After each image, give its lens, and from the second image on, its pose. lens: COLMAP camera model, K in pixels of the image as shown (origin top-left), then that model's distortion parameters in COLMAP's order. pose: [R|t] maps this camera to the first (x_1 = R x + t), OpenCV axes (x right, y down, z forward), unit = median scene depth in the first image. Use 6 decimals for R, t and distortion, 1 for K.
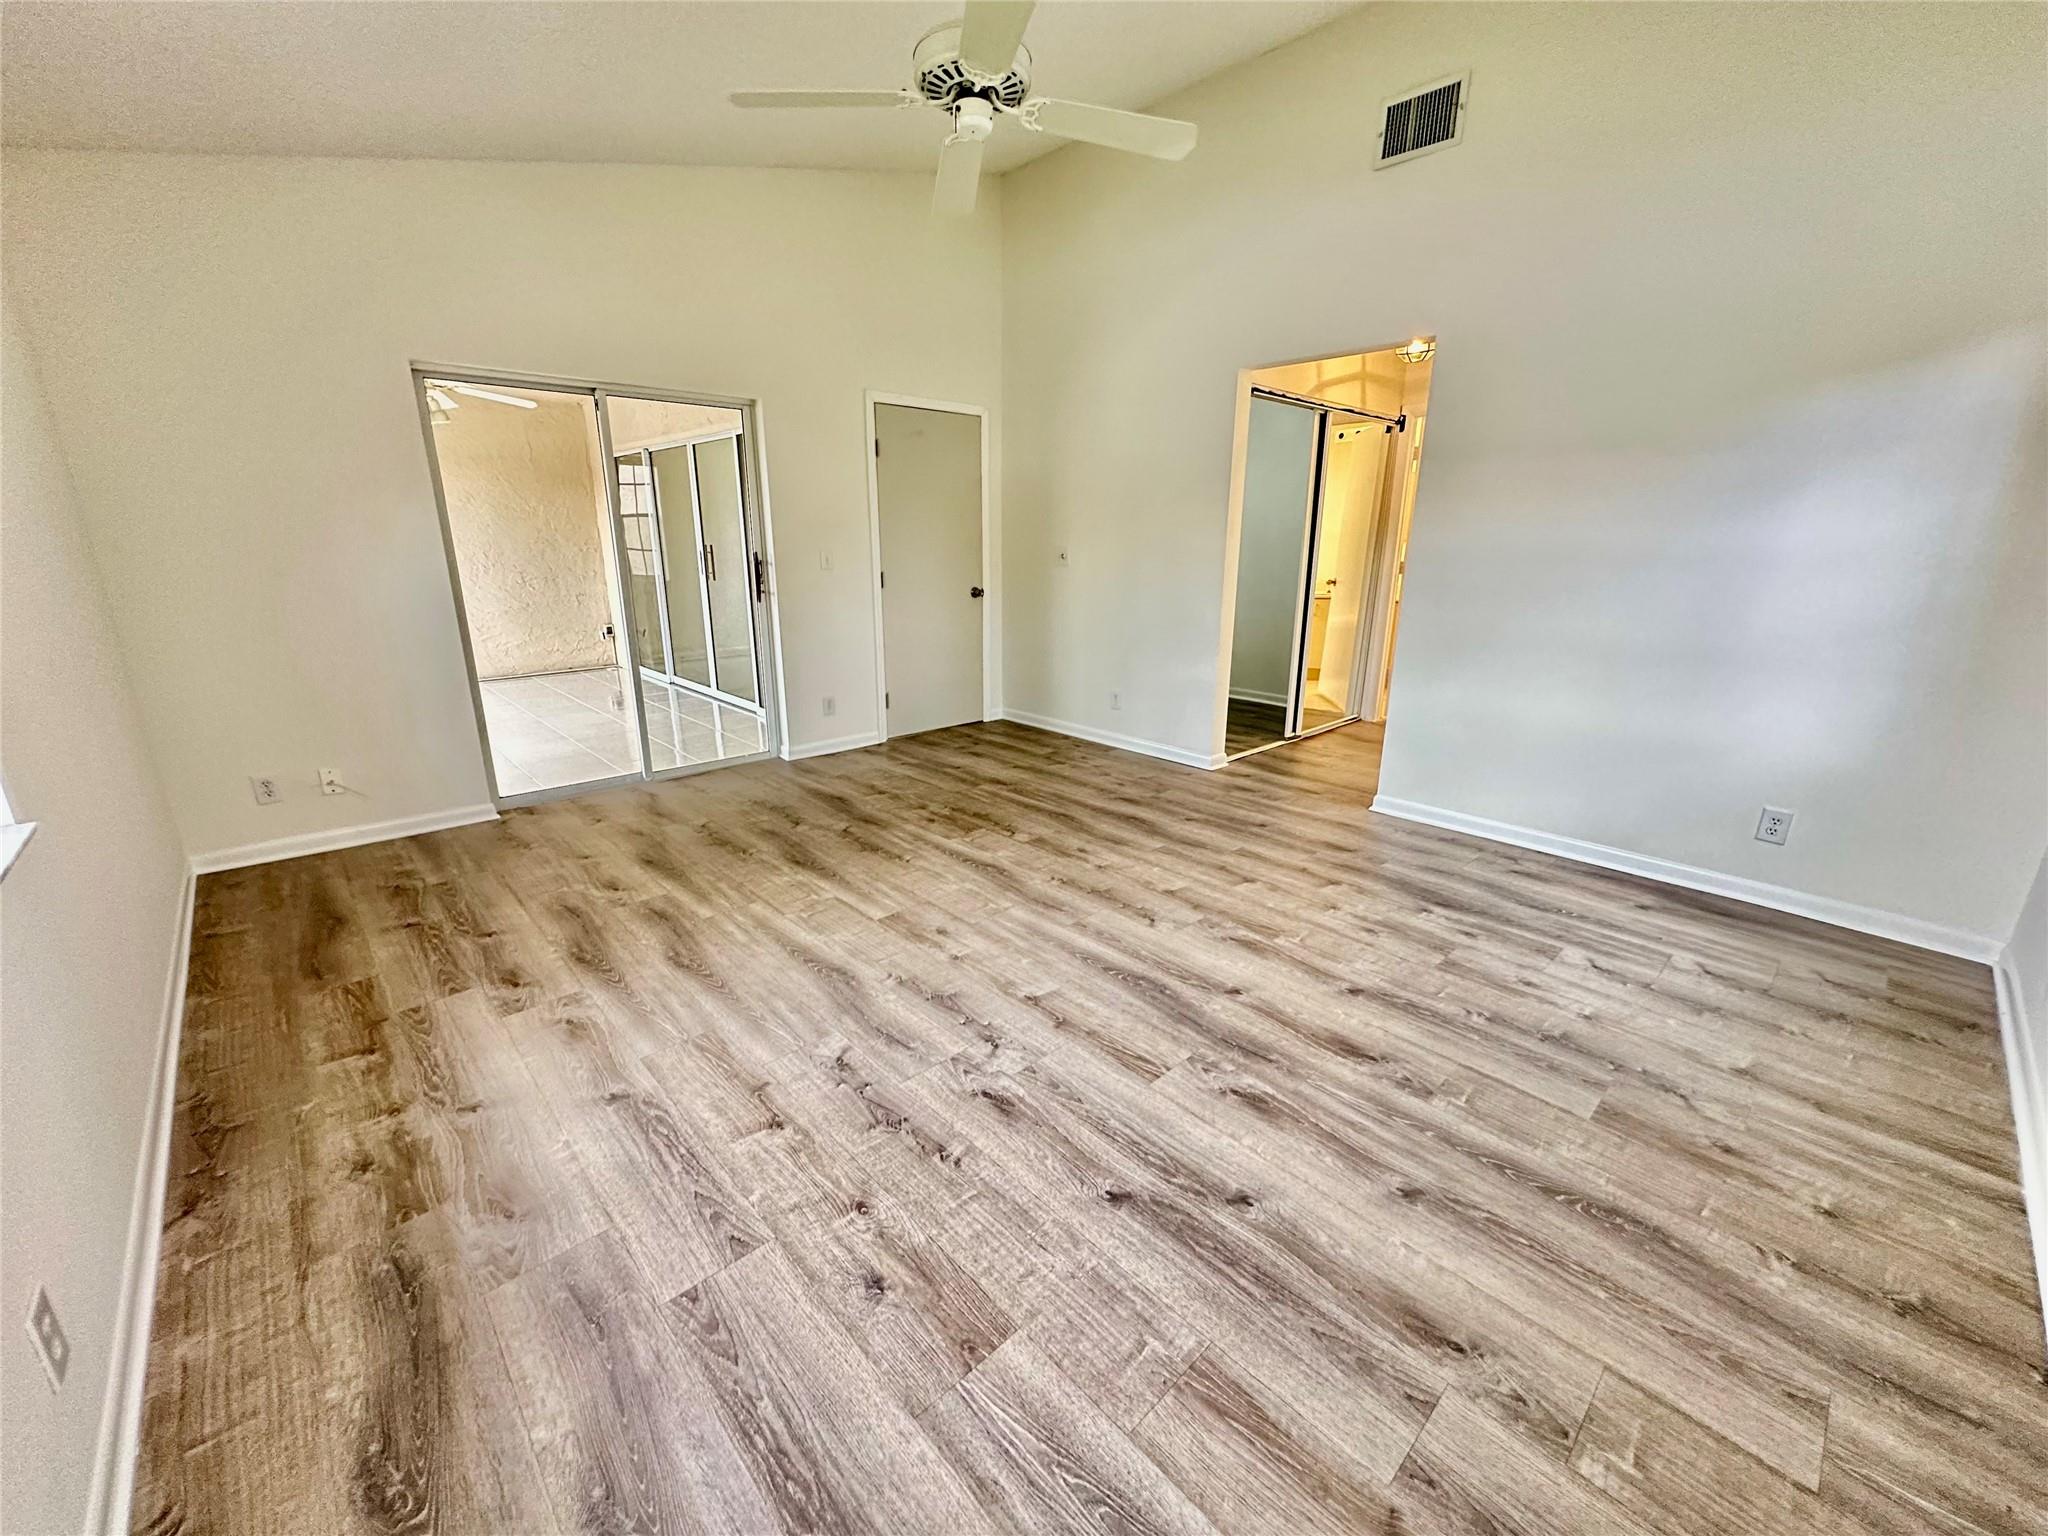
lens RADIAL K [[817.1, 0, 1010.8], [0, 817.1, 766.3], [0, 0, 1]] dist [-0.002141, 0.000440]
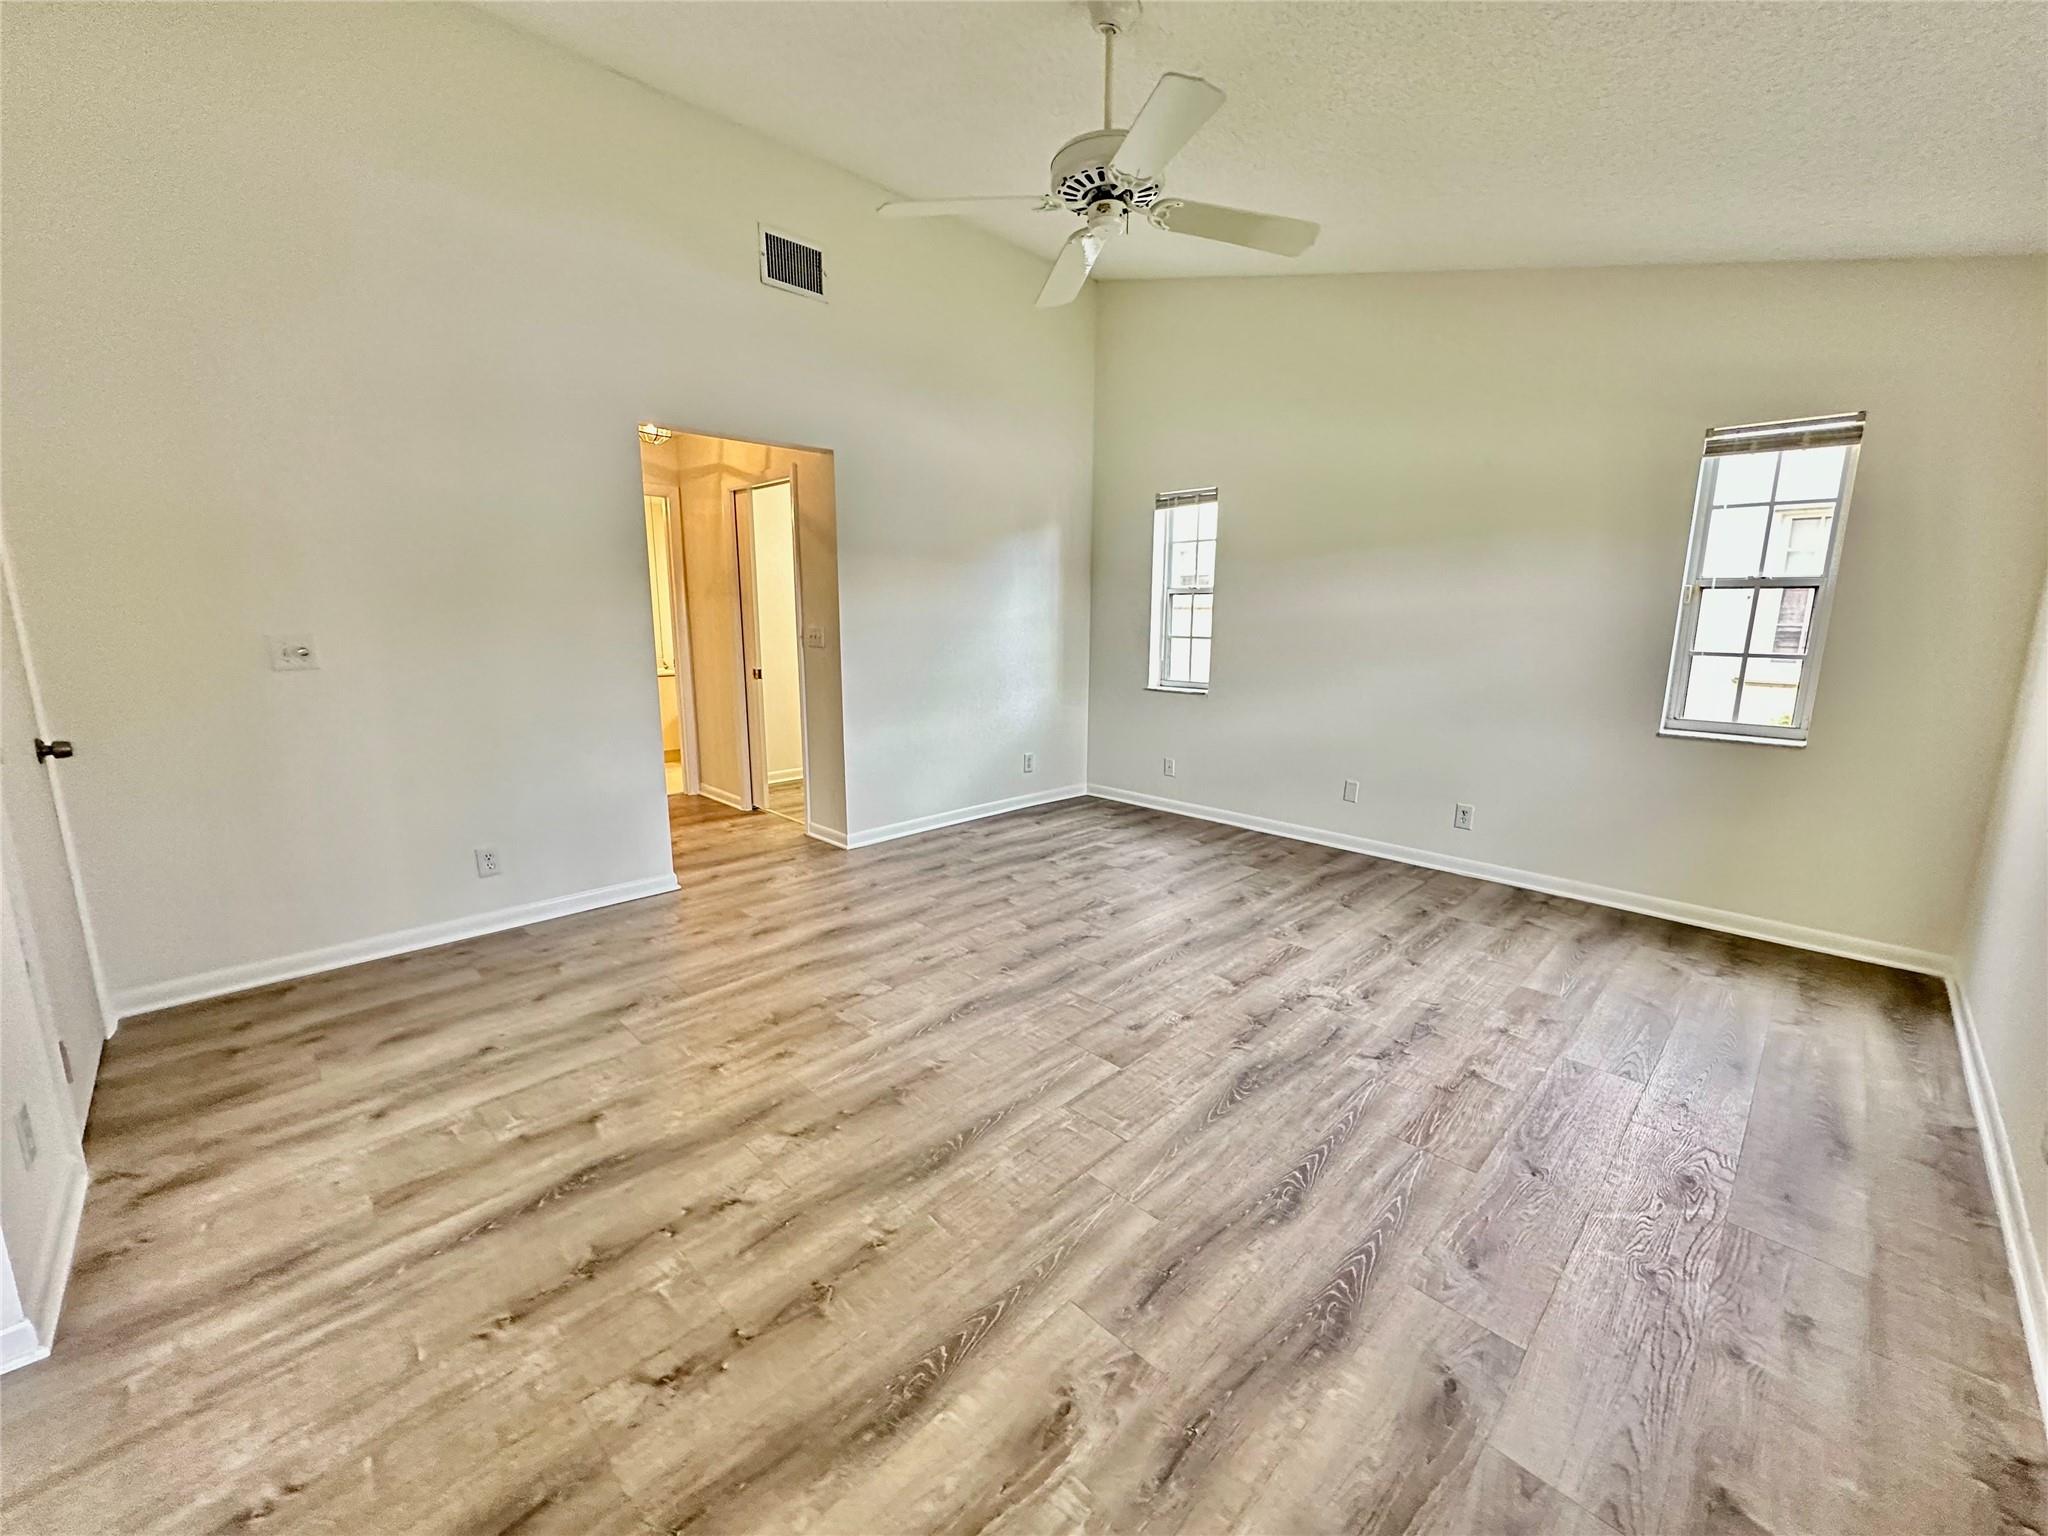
lens RADIAL K [[817.1, 0, 1028.3], [0, 817.1, 773.1], [0, 0, 1]] dist [-0.002141, 0.000440]
pose [[-0.045705, -0.201578, 0.978406, -1.097617], [0.269516, 0.940621, 0.206383, -0.354431], [-0.961911, 0.273129, 0.011337, 1.189202]]
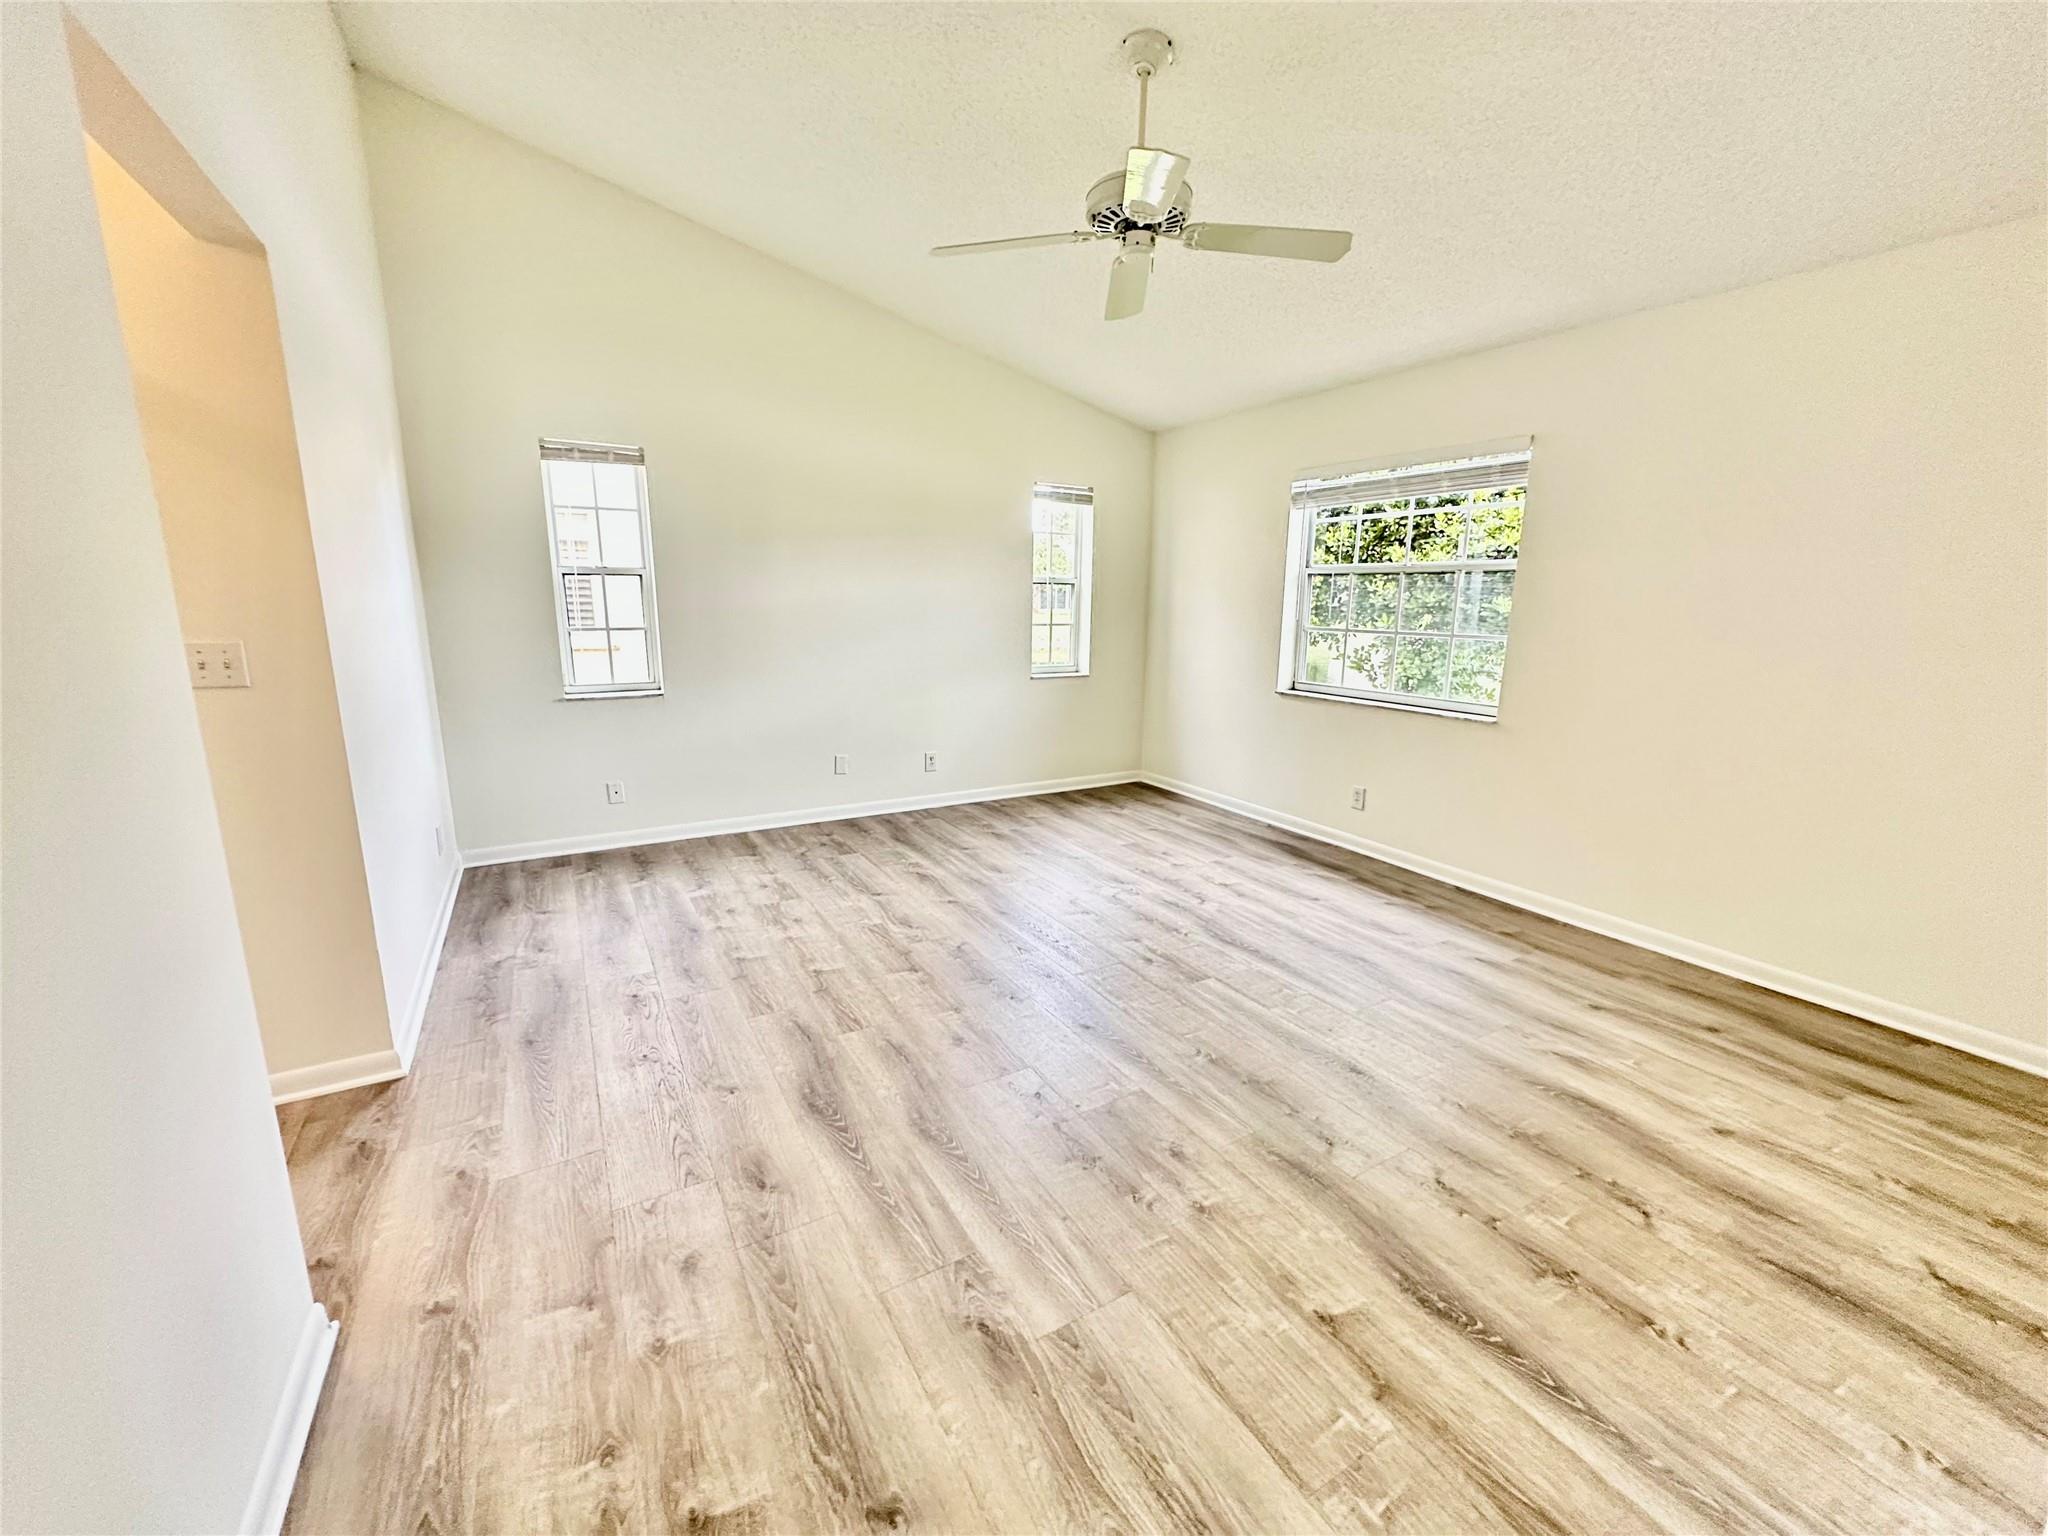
lens RADIAL K [[817.1, 0, 1022.4], [0, 817.1, 778.3], [0, 0, 1]] dist [-0.002141, 0.000440]
pose [[-0.977635, -0.063058, 0.200635, -0.144405], [0.041200, 0.878083, 0.476732, -0.643319], [-0.206236, 0.474336, -0.855846, 2.164298]]
